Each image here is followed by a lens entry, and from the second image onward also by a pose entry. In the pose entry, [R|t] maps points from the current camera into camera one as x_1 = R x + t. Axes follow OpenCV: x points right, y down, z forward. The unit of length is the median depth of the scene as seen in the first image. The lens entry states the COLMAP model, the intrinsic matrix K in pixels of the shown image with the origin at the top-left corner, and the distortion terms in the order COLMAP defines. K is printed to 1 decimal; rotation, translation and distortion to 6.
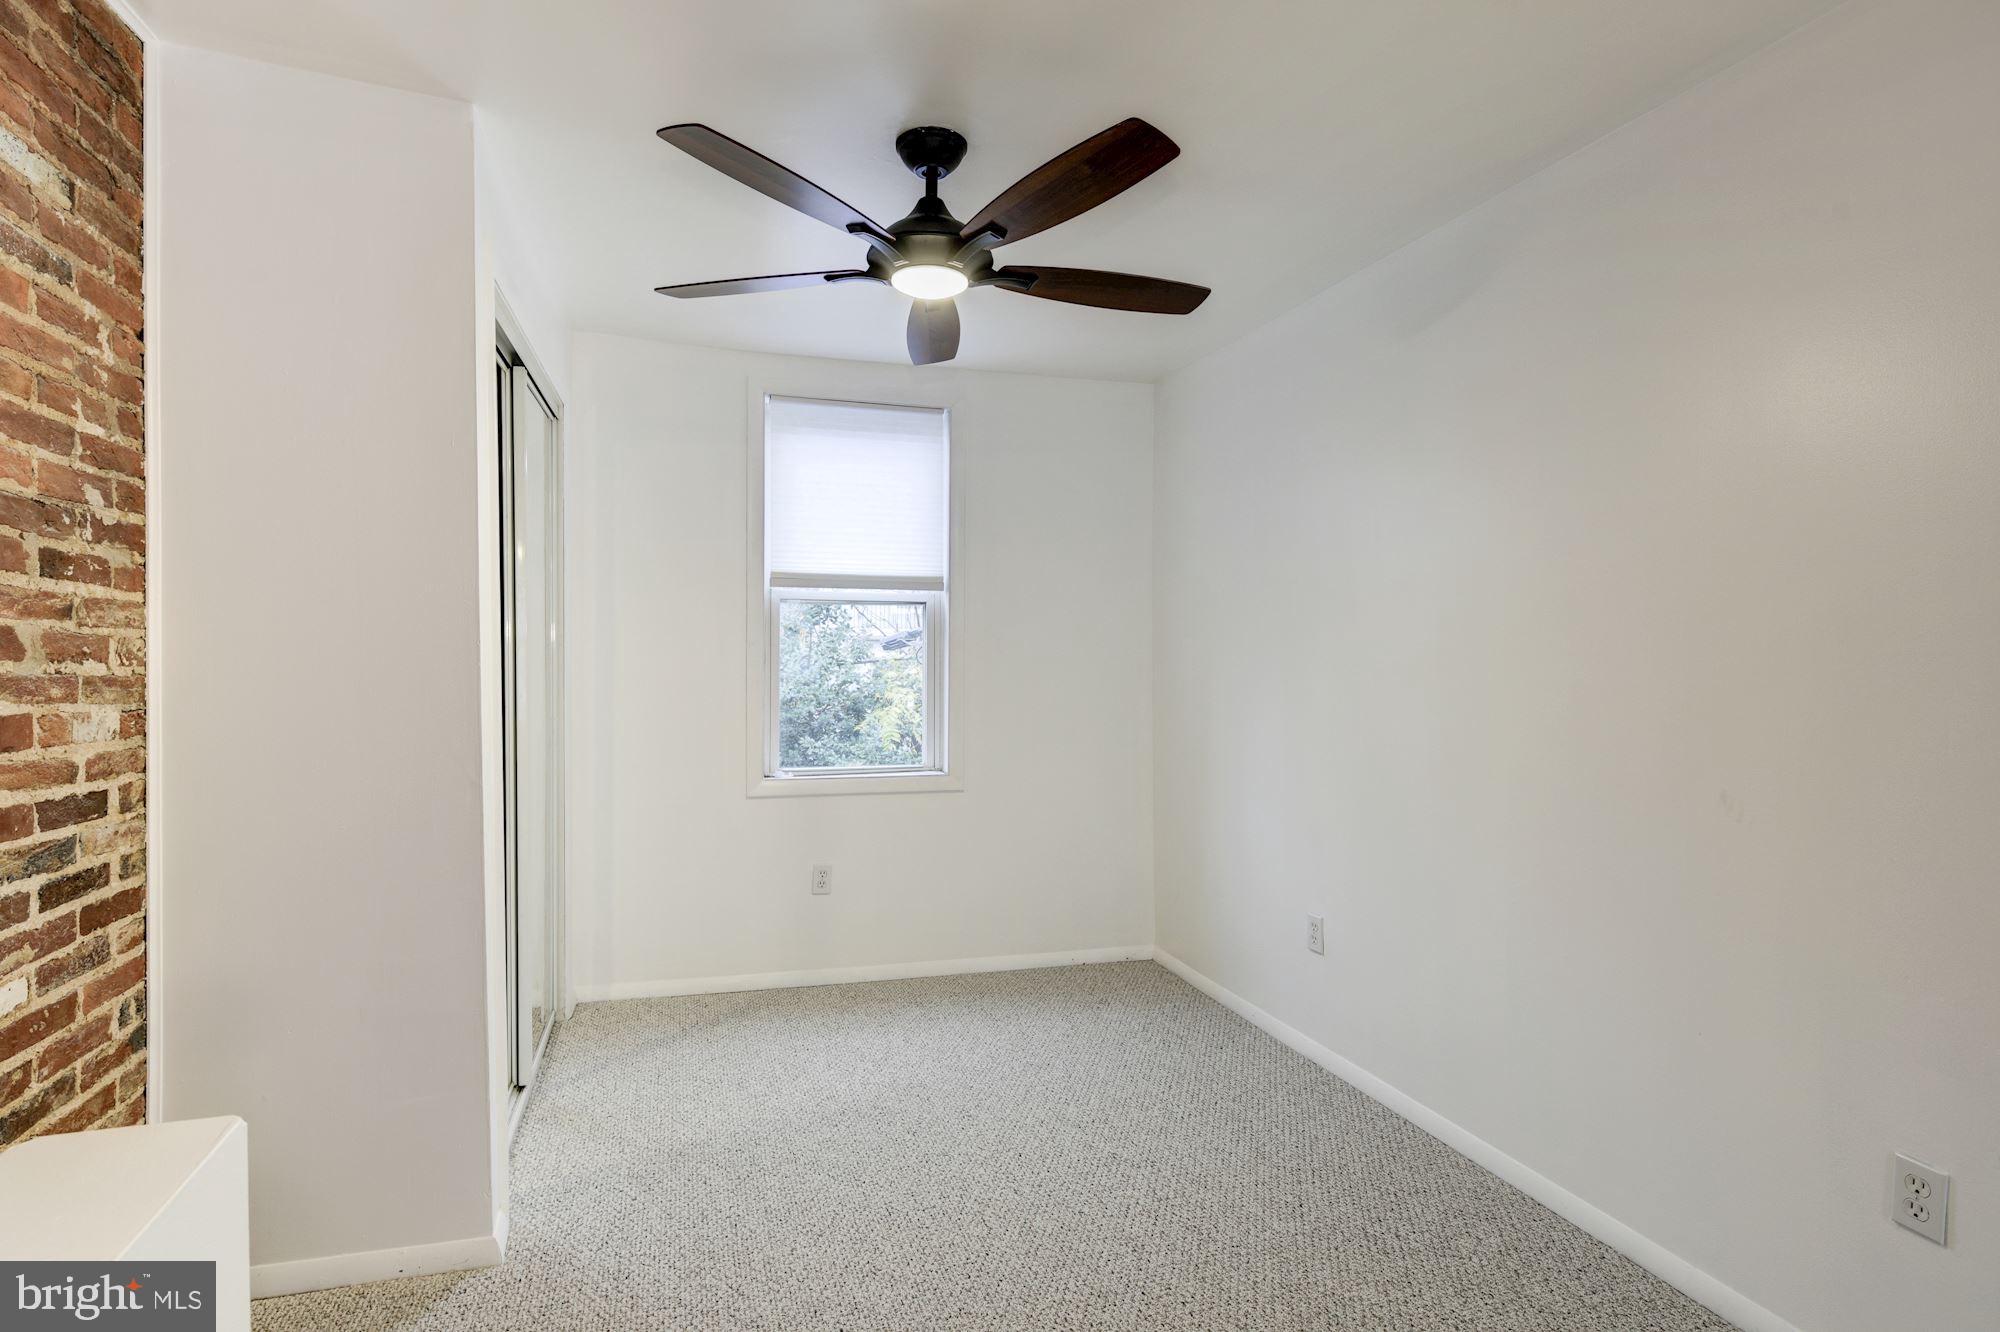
lens RADIAL K [[977.8, 0, 982.2], [0, 977.8, 654.4], [0, 0, 1]] dist [-0.000295, -0.000929]
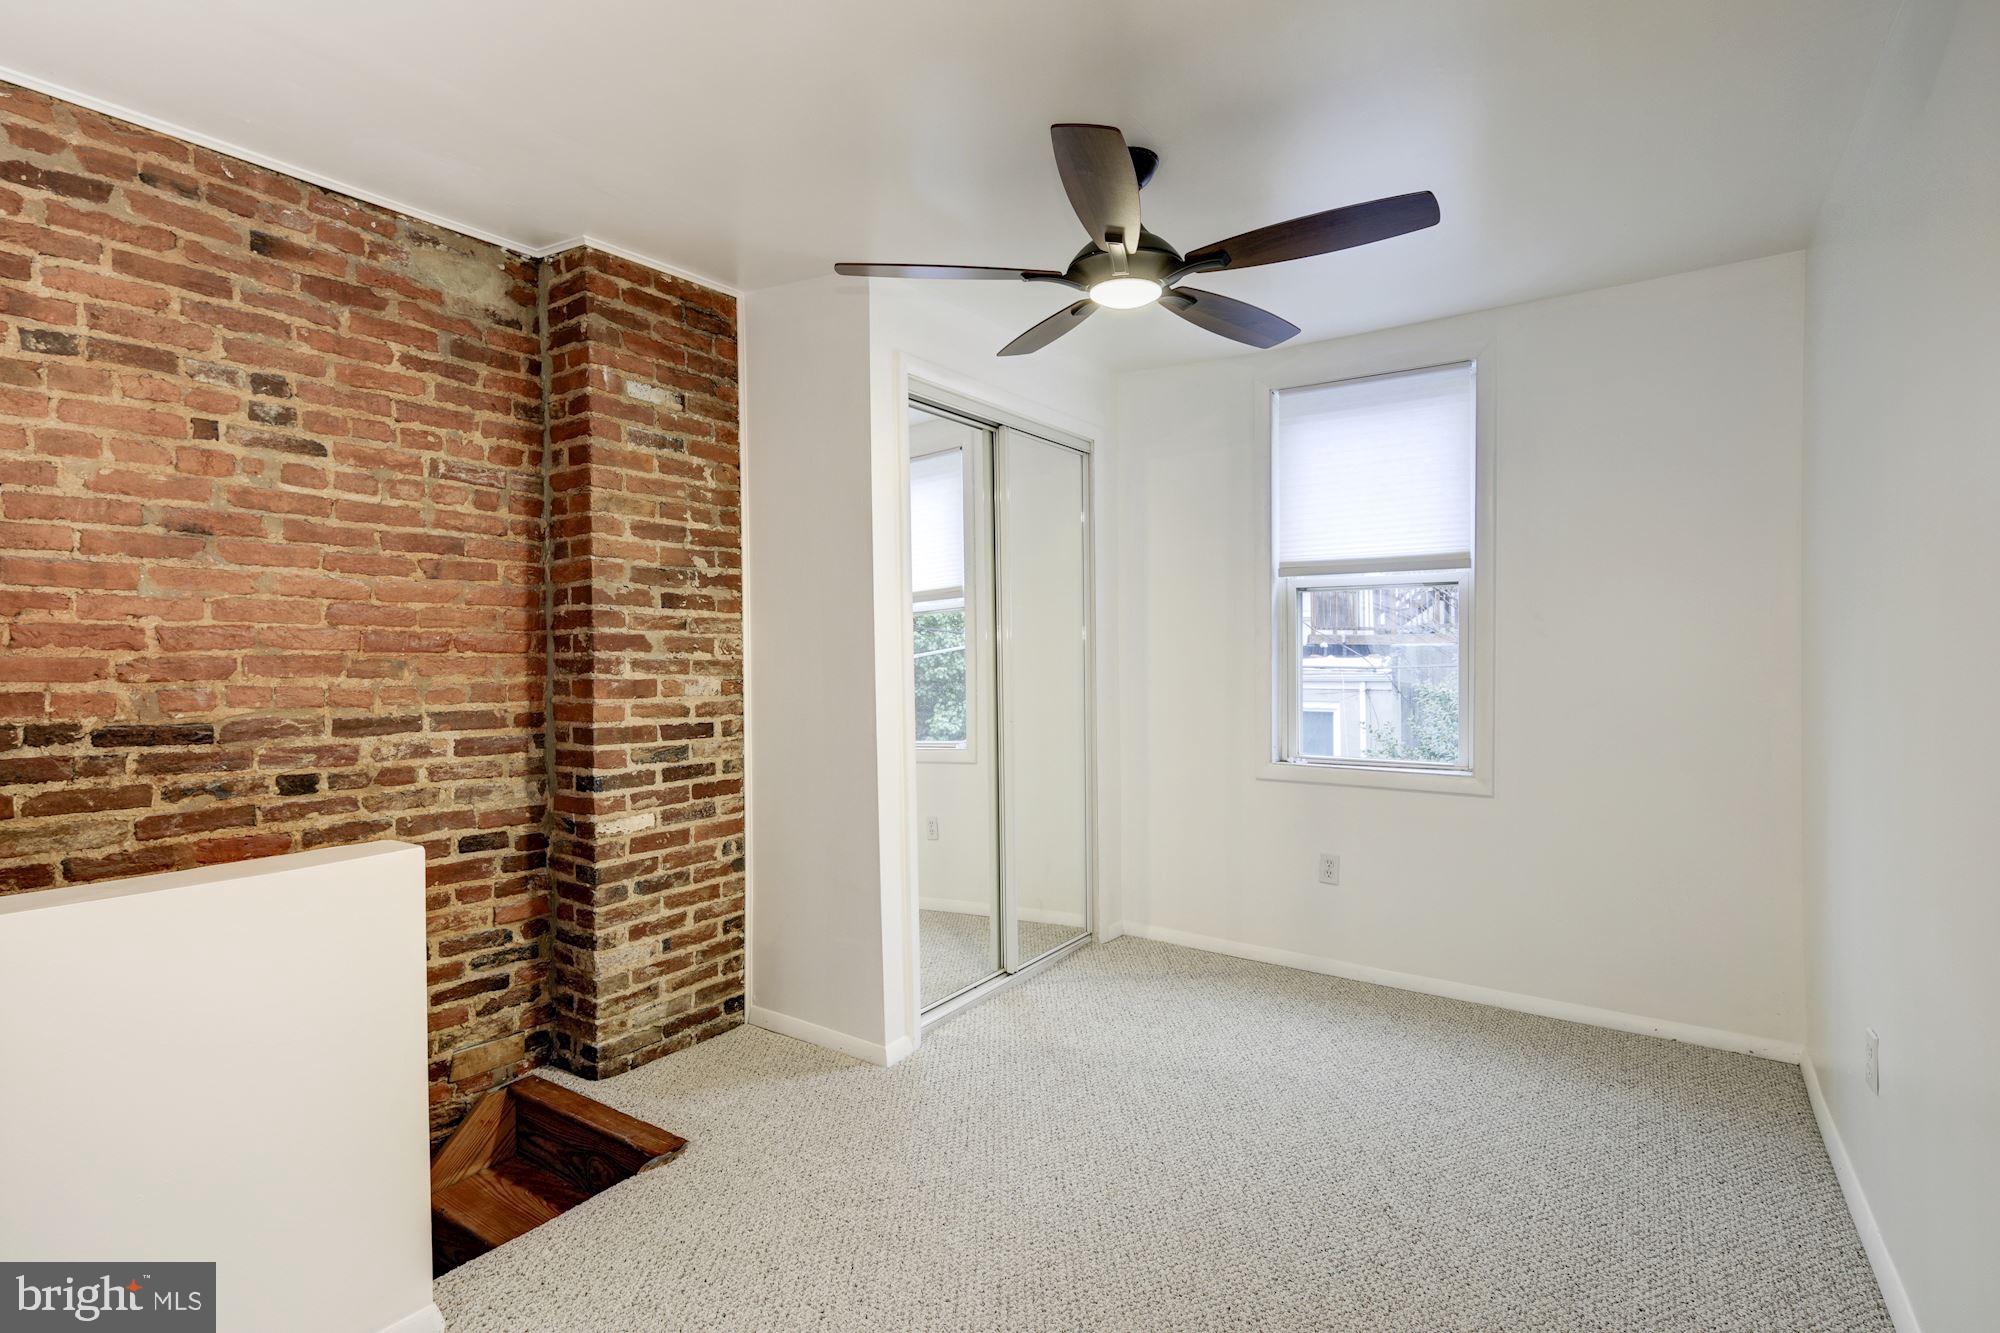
lens RADIAL K [[965.8, 0, 999.0], [0, 965.8, 663.2], [0, 0, 1]] dist [0.004332, -0.004781]
pose [[0.637903, 0.003230, -0.770110, 0.774930], [0.011309, 0.999844, 0.013562, 0.008810], [0.770034, -0.017360, 0.637767, 0.247062]]
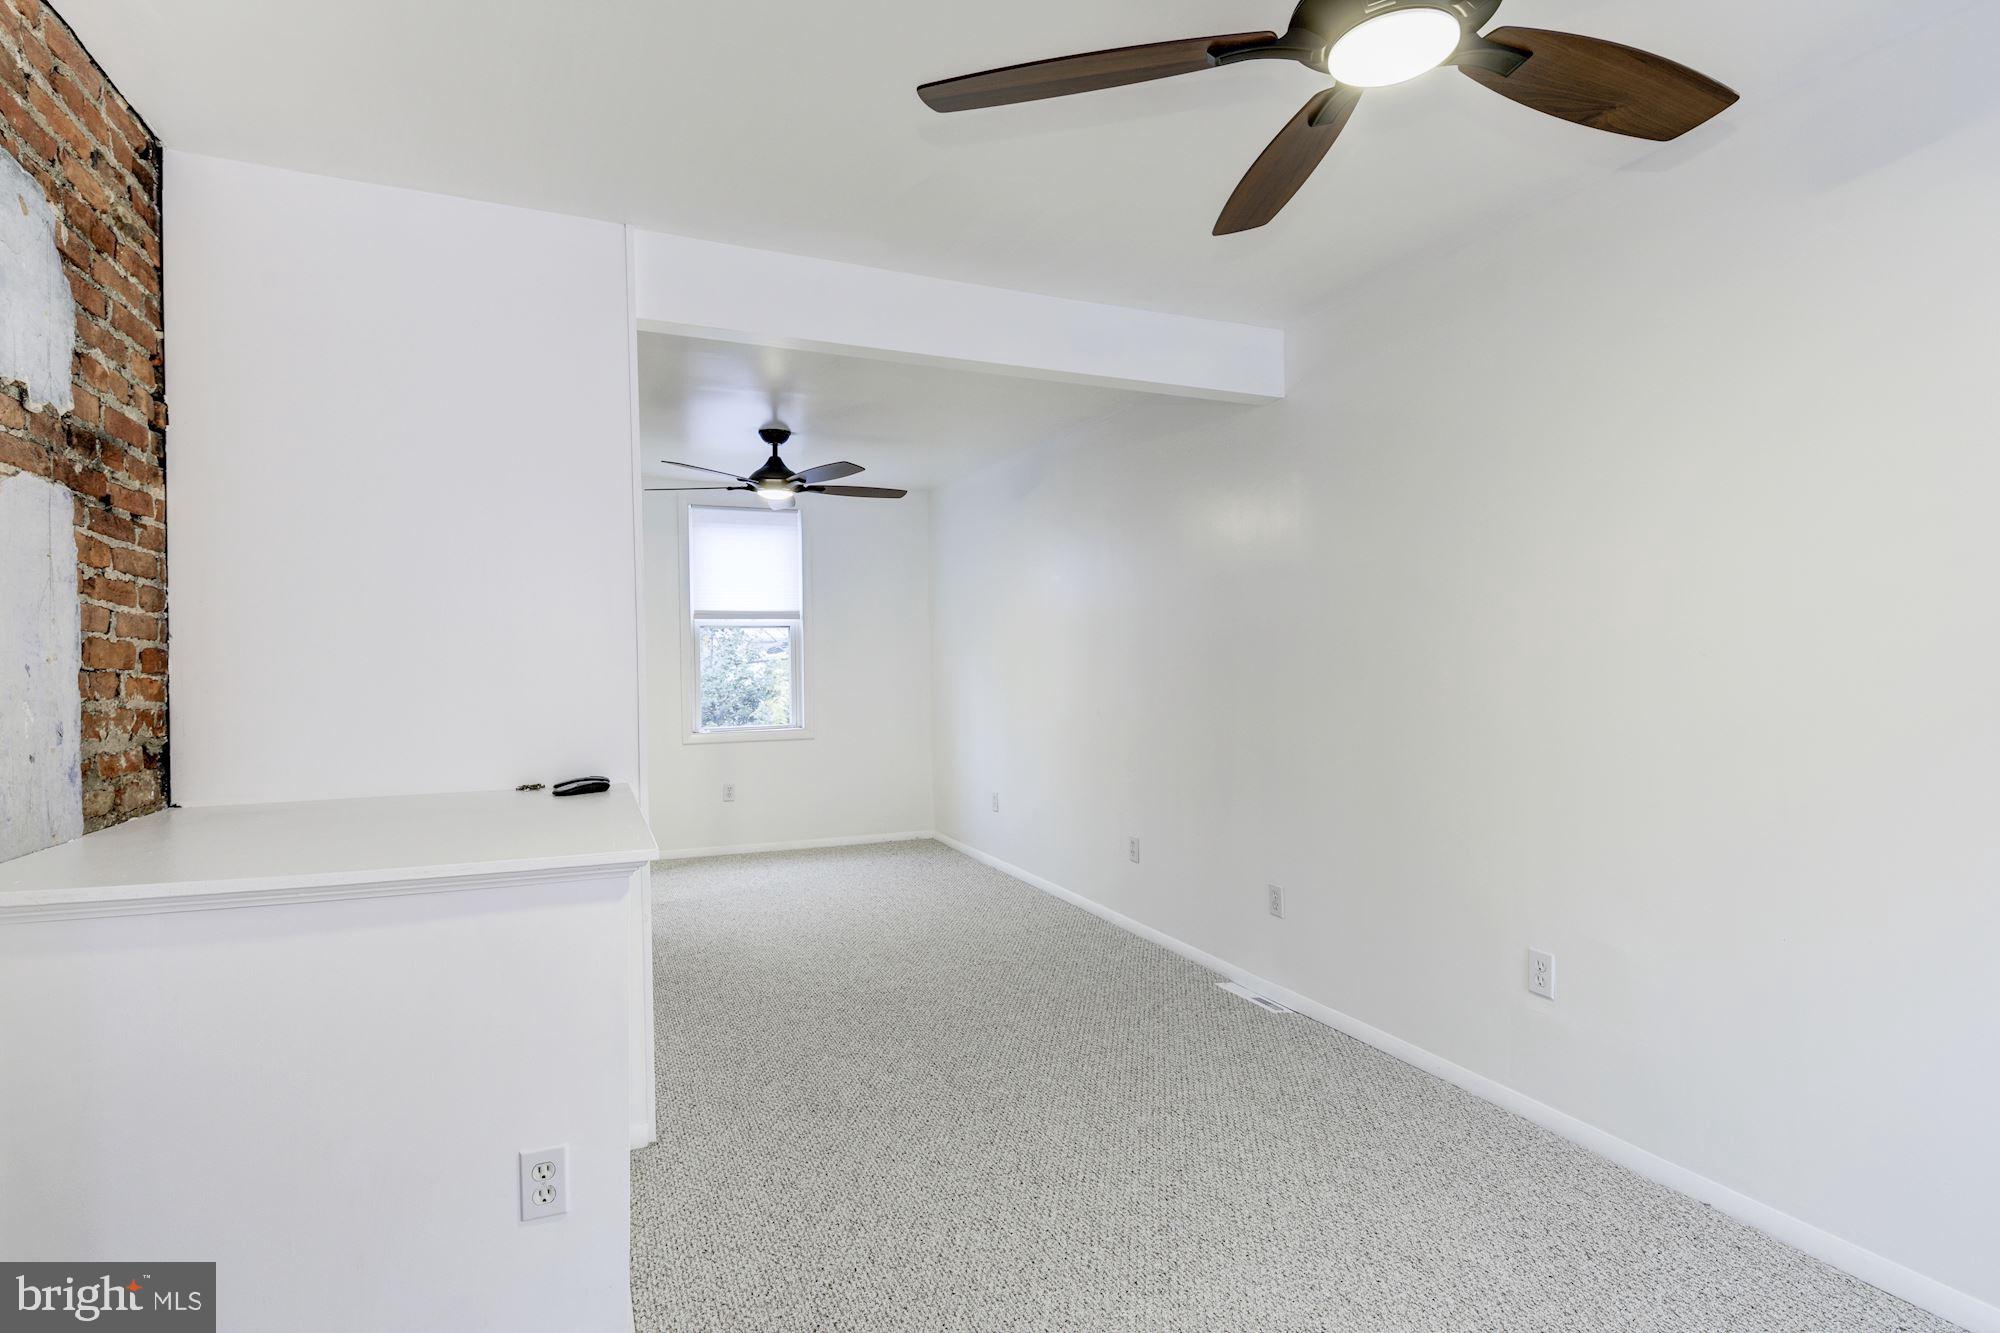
lens RADIAL K [[965.8, 0, 999.0], [0, 965.8, 663.2], [0, 0, 1]] dist [0.004332, -0.004781]
pose [[0.992594, -0.017482, 0.120214, 0.210024], [0.015800, 0.999764, 0.014933, -0.020632], [-0.120446, -0.012923, 0.992636, -1.454038]]
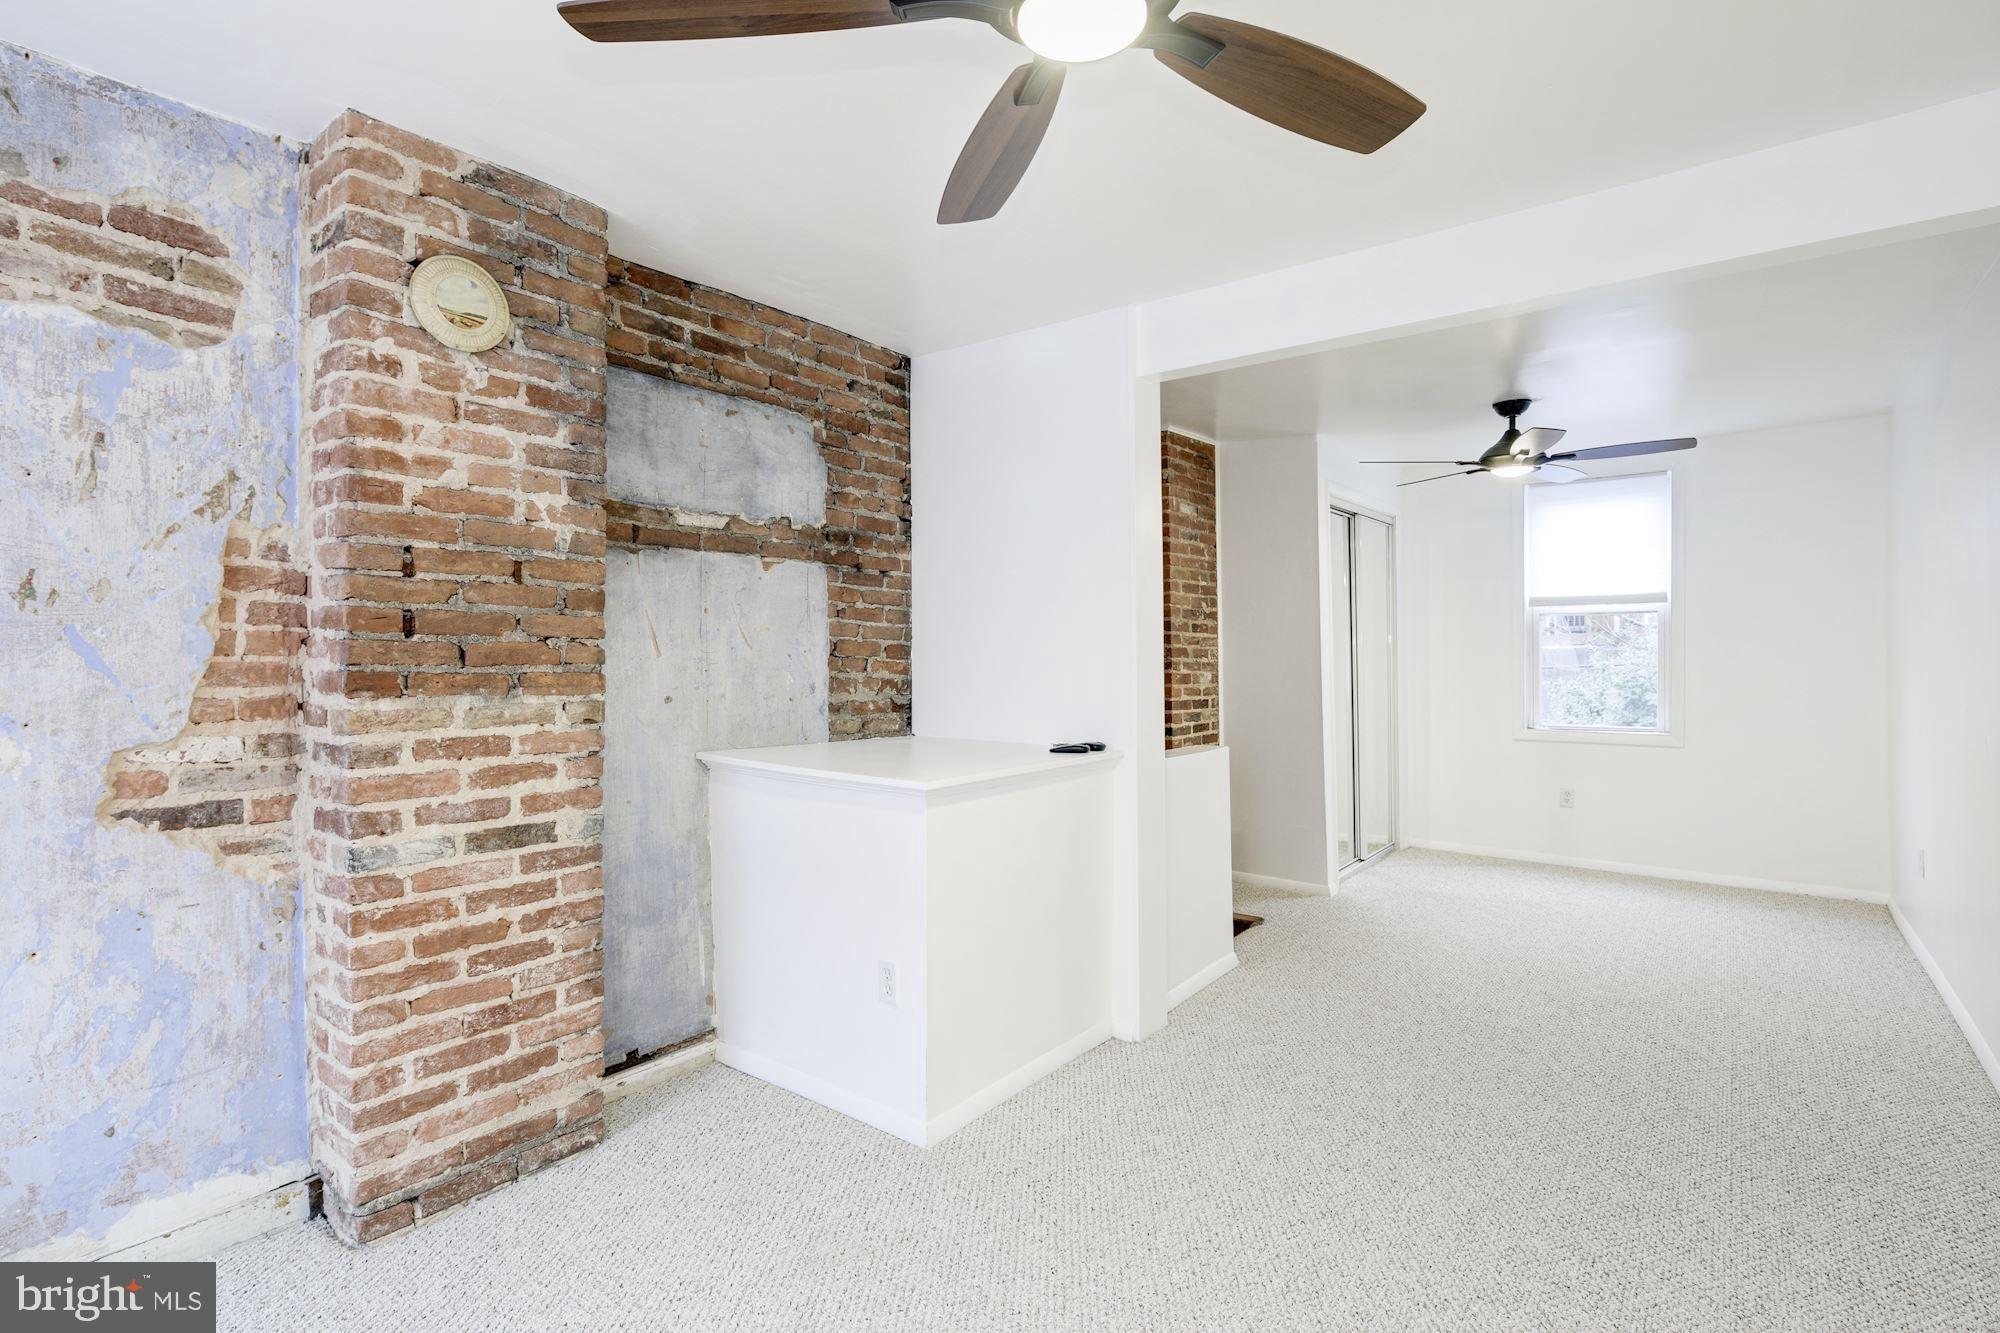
lens RADIAL K [[965.8, 0, 999.0], [0, 965.8, 663.2], [0, 0, 1]] dist [0.004332, -0.004781]
pose [[0.587678, 0.000837, -0.809094, 1.099303], [0.014056, 0.999838, 0.011244, -0.017745], [0.808973, -0.017980, 0.587571, -1.230153]]
